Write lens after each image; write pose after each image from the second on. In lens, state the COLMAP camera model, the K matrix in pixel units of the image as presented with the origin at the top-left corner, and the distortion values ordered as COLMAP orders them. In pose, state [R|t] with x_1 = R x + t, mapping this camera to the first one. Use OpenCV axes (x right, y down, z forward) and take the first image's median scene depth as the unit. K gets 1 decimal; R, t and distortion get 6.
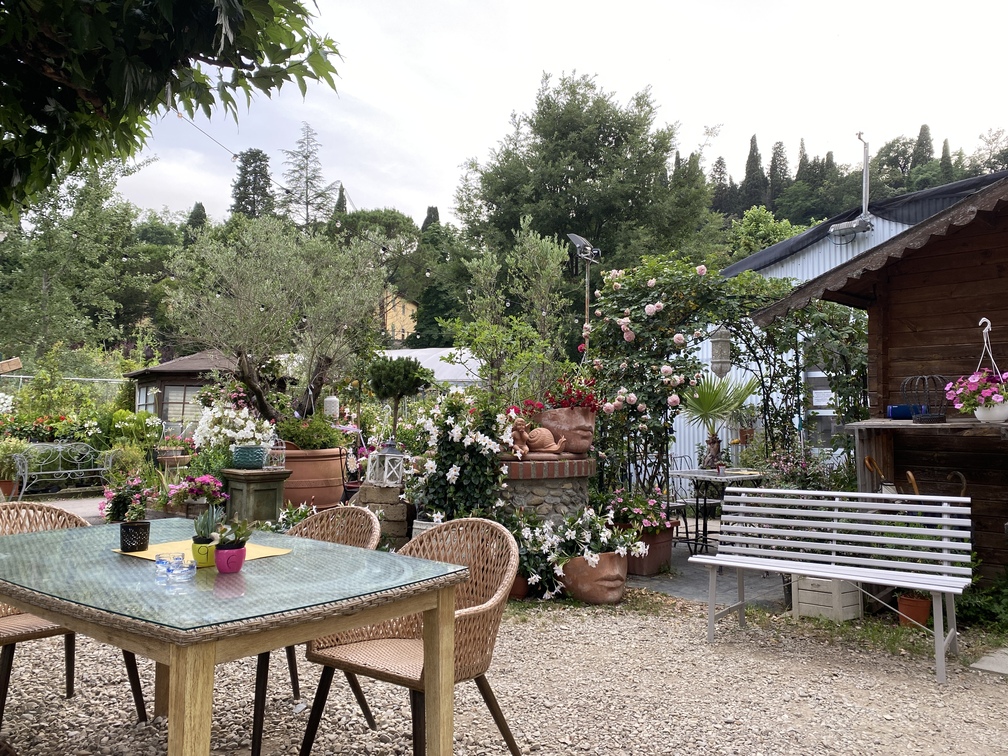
lens RADIAL K [[762.1, 0, 501.5], [0, 762.1, 374.1], [0, 0, 1]] dist [0.034491, -0.034872]
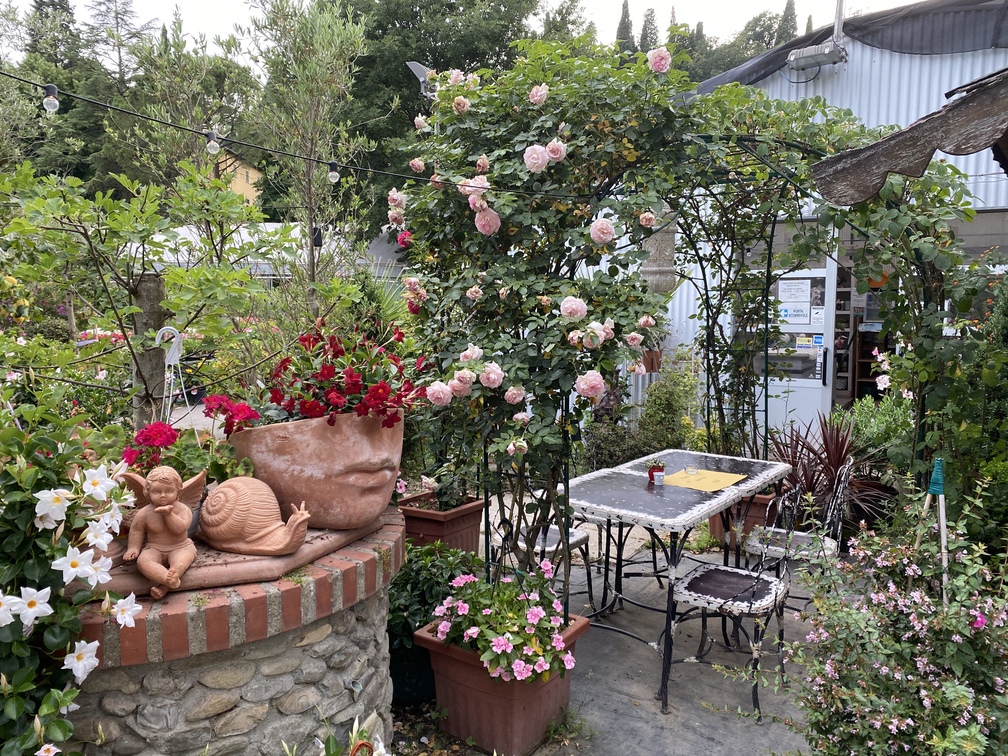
lens RADIAL K [[762.1, 0, 501.3], [0, 762.1, 383.3], [0, 0, 1]] dist [0.034491, -0.034872]
pose [[0.985232, -0.022314, 0.169765, 0.096110], [-0.006909, 0.985483, 0.169631, -0.031550], [-0.171086, -0.168298, 0.970776, 0.542618]]
